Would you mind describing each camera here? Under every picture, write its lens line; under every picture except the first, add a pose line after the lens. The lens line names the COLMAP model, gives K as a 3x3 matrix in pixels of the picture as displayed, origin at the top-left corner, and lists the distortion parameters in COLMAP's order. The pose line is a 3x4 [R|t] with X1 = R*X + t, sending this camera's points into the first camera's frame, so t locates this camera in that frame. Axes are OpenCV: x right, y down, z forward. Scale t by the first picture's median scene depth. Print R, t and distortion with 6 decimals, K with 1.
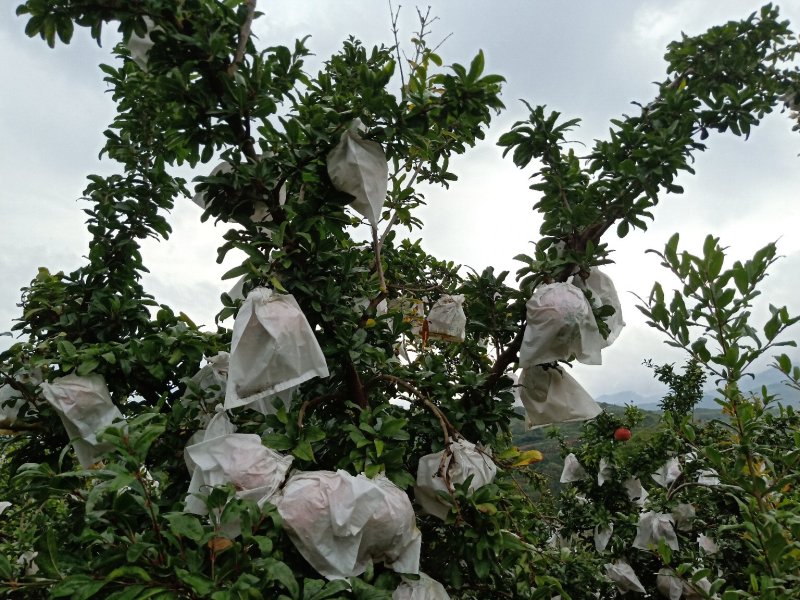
lens RADIAL K [[601.1, 0, 401.0], [0, 601.1, 300.9], [0, 0, 1]] dist [0.022771, -0.011951]
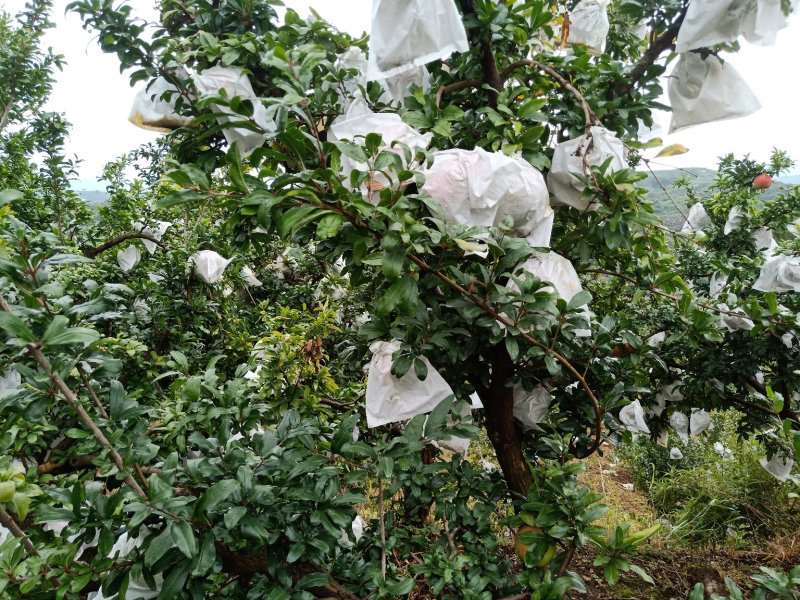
lens RADIAL K [[601.1, 0, 399.8], [0, 601.1, 299.3], [0, 0, 1]] dist [0.022771, -0.011951]
pose [[0.983687, 0.054322, -0.171490, -0.040253], [0.013239, 0.928868, 0.370175, 0.134120], [0.179401, -0.366407, 0.912996, -0.047972]]
